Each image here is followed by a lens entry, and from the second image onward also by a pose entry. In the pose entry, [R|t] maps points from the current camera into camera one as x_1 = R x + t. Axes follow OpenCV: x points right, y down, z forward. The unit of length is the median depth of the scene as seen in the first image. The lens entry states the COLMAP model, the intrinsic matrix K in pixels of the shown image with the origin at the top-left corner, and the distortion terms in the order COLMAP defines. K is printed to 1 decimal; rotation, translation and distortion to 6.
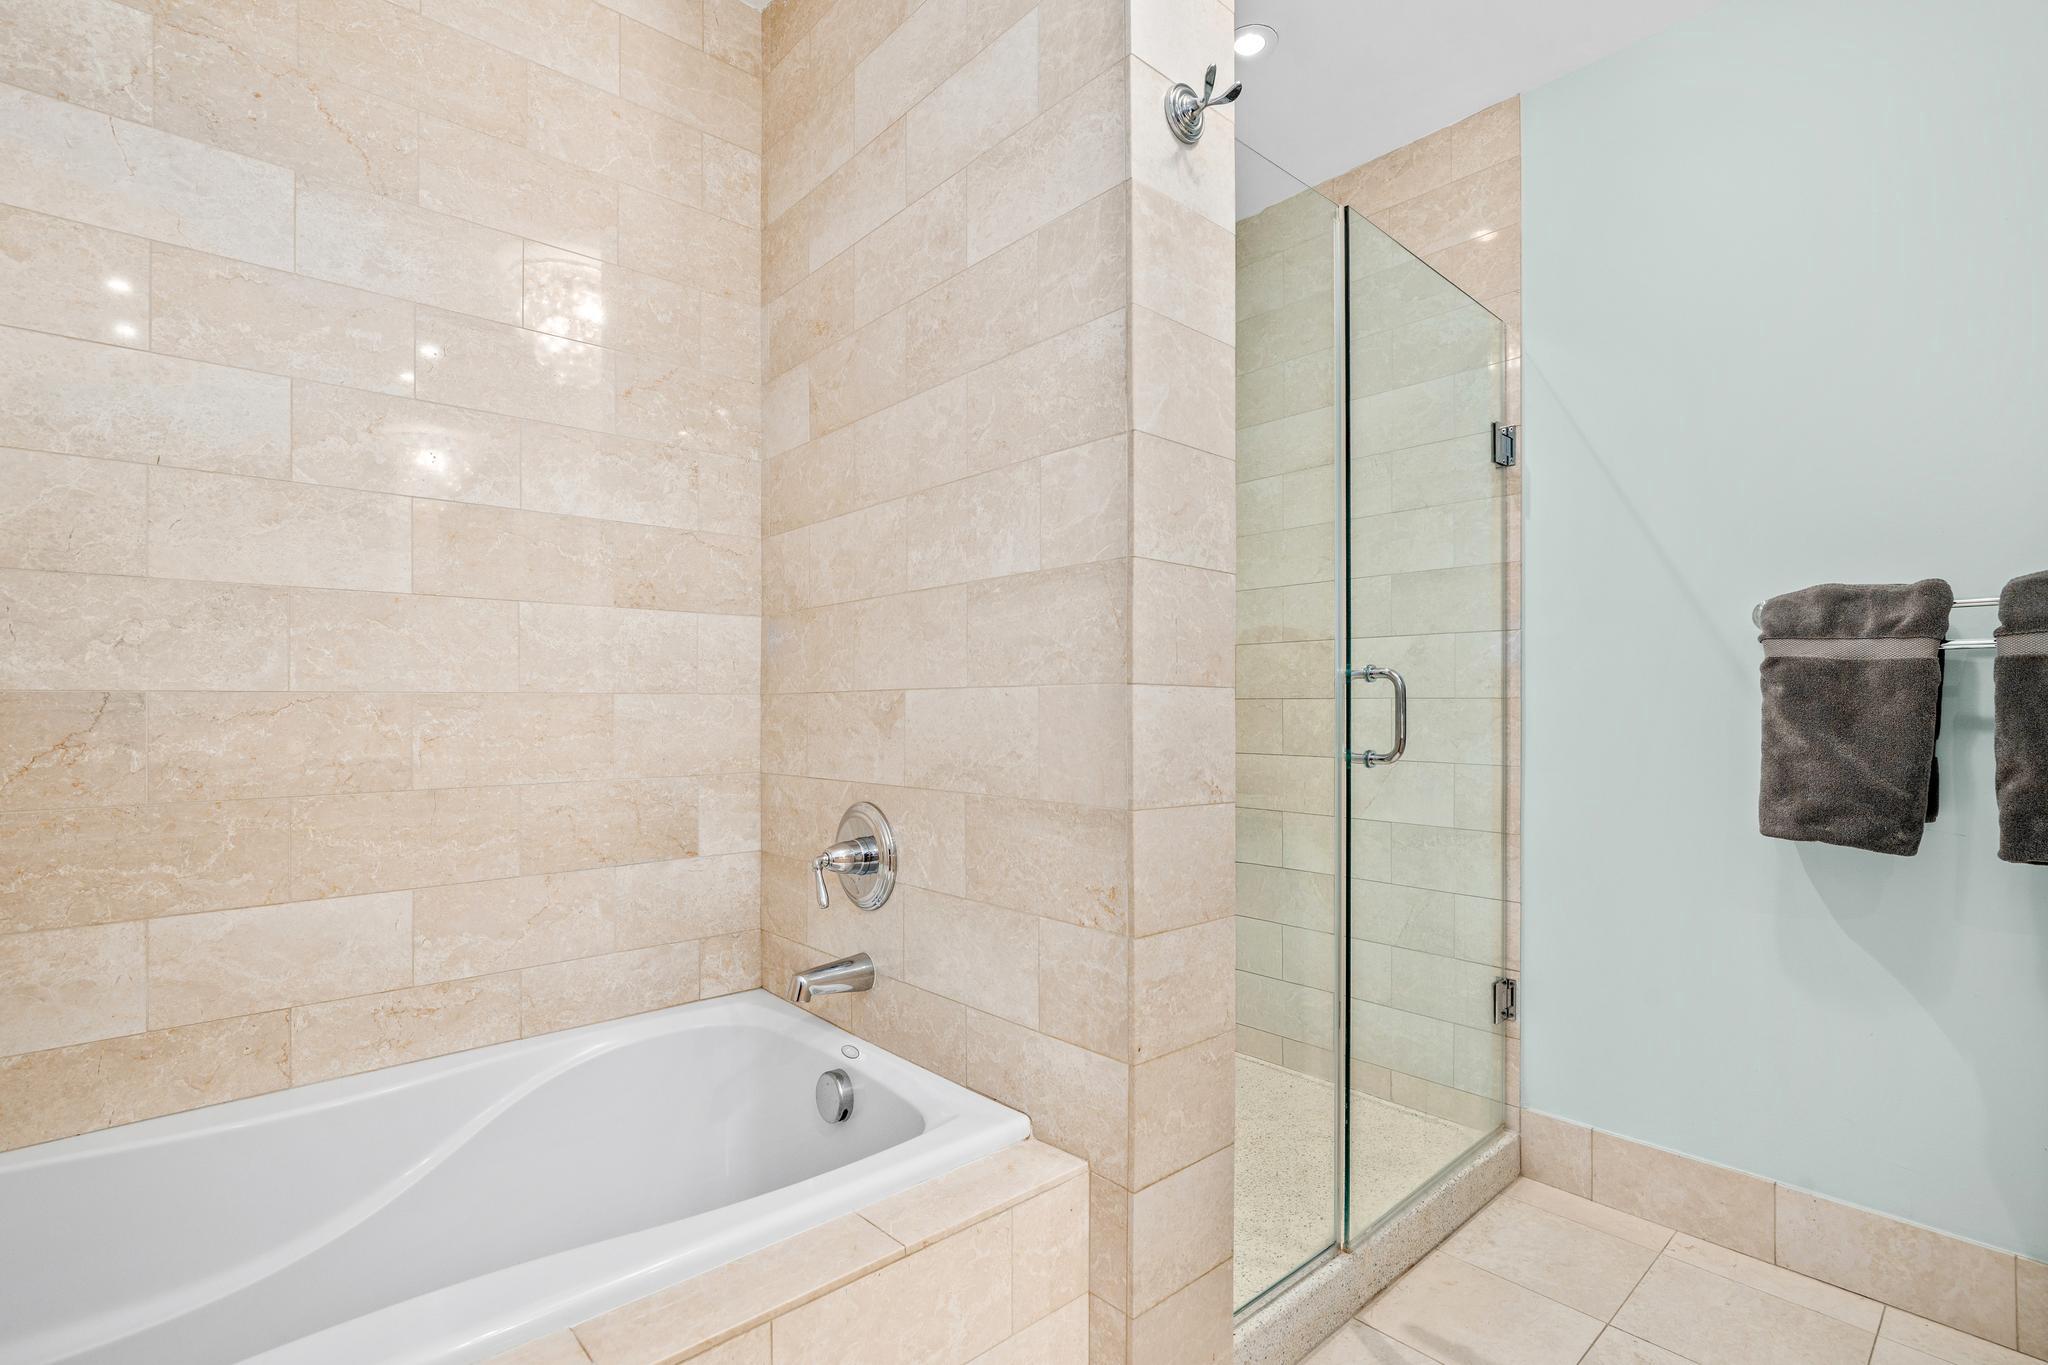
lens RADIAL K [[940.3, 0, 1022.6], [0, 940.3, 686.2], [0, 0, 1]] dist [0.002184, 0.000339]
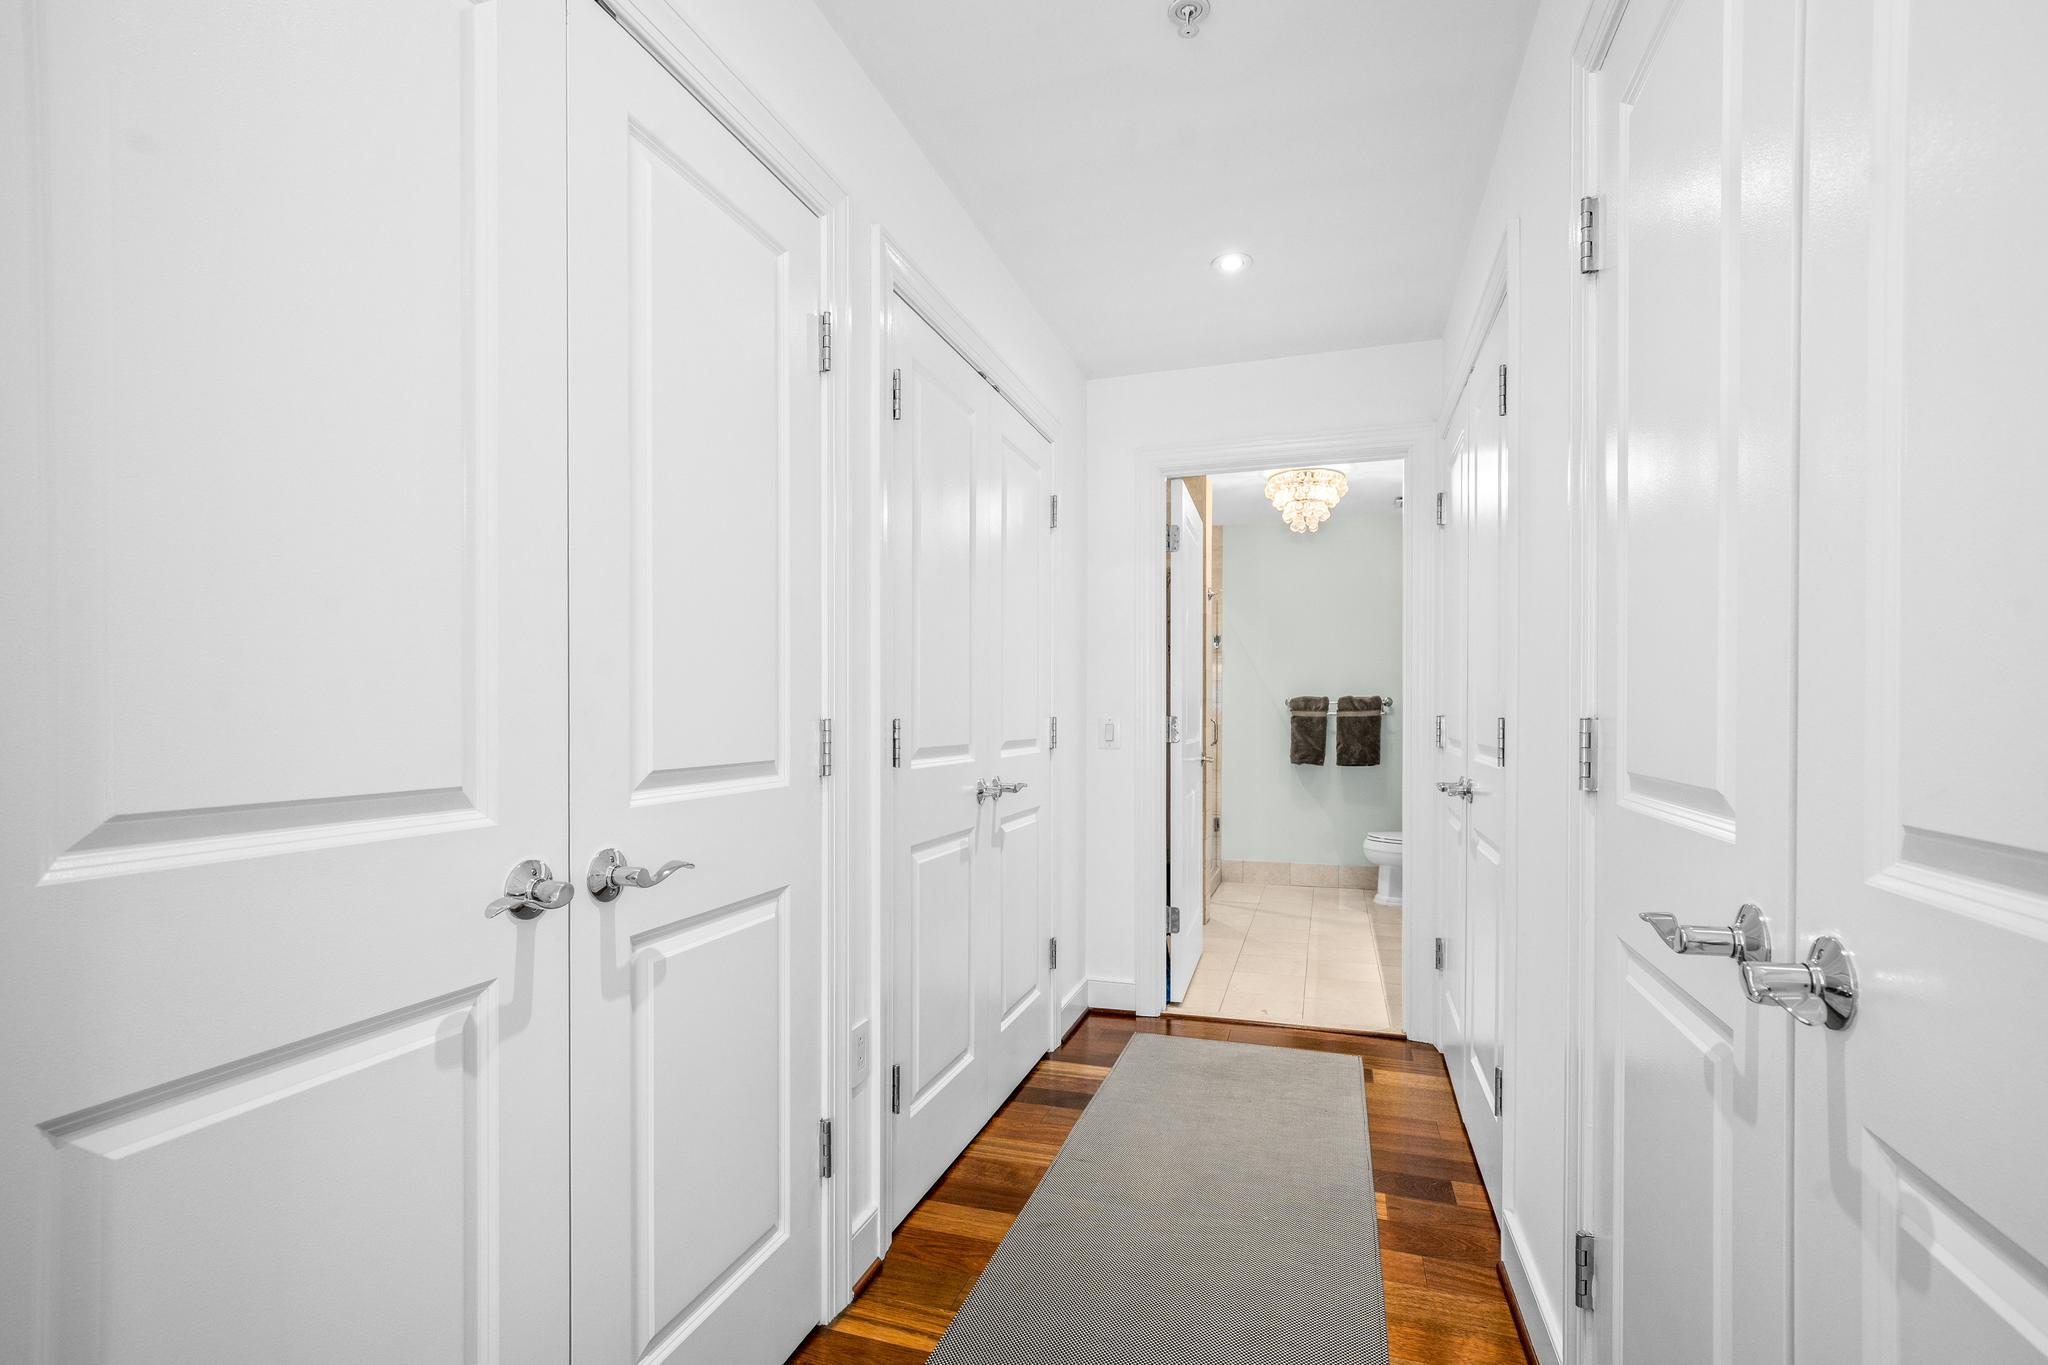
lens RADIAL K [[940.3, 0, 1024.4], [0, 940.3, 700.4], [0, 0, 1]] dist [0.002184, 0.000339]
pose [[0.862962, 0.005171, 0.505243, -2.077951], [-0.006348, 0.999980, 0.000607, -0.088959], [-0.505230, -0.003731, 0.862977, -1.737085]]
